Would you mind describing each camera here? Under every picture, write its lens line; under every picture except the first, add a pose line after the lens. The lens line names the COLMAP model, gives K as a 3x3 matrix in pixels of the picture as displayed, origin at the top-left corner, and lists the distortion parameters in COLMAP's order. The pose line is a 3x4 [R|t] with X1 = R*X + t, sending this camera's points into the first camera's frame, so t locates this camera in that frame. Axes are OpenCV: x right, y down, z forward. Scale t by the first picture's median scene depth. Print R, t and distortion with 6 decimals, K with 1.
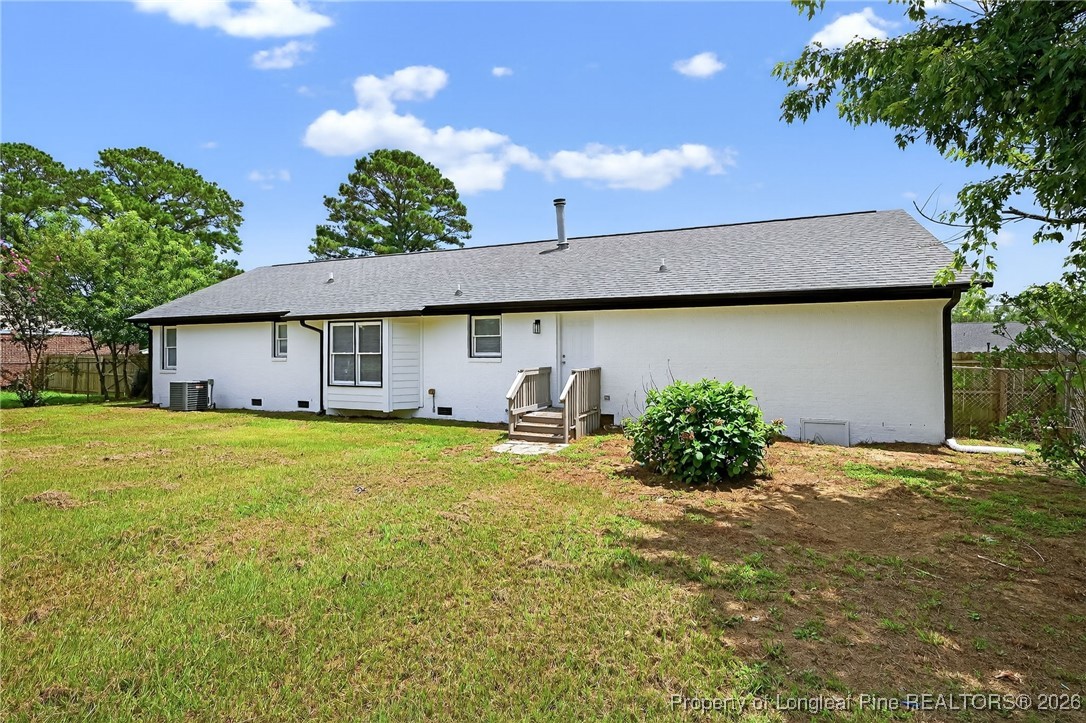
lens RADIAL K [[519.1, 0, 543.0], [0, 519.1, 337.1], [0, 0, 1]] dist [-0.000878, -0.000072]
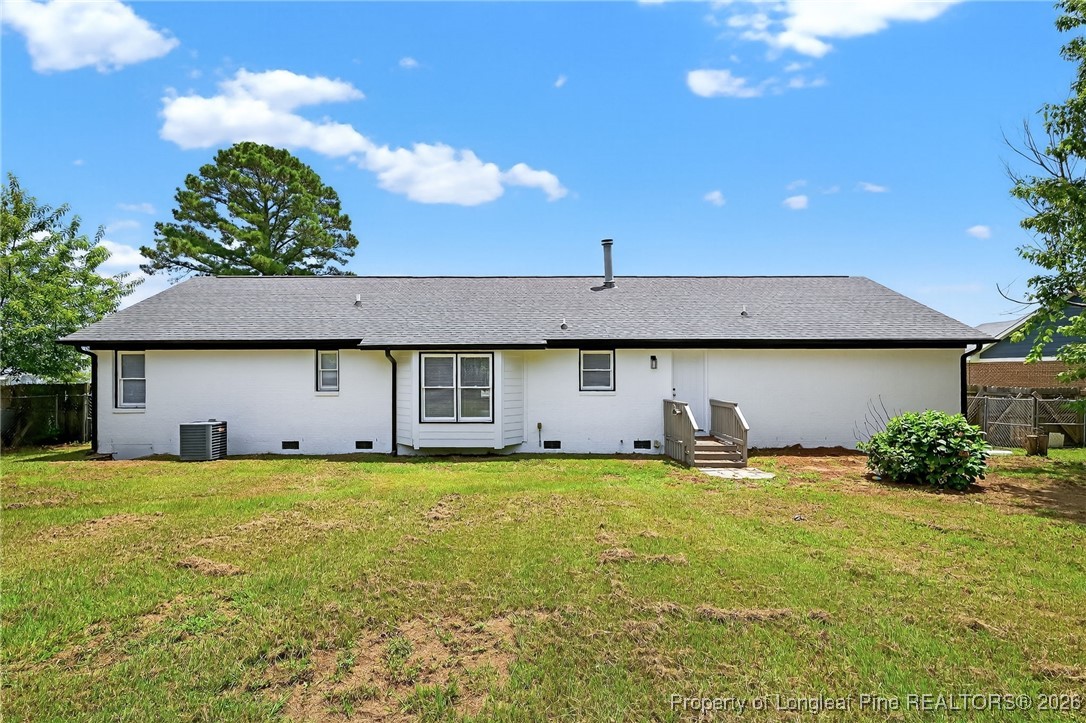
lens RADIAL K [[513.0, 0, 543.4], [0, 513.0, 369.3], [0, 0, 1]] dist [0.001706, 0.000165]
pose [[0.925658, 0.006781, 0.378299, -0.554321], [-0.012386, 0.999847, 0.012385, -0.014036], [-0.378157, -0.016149, 0.925600, 0.090008]]
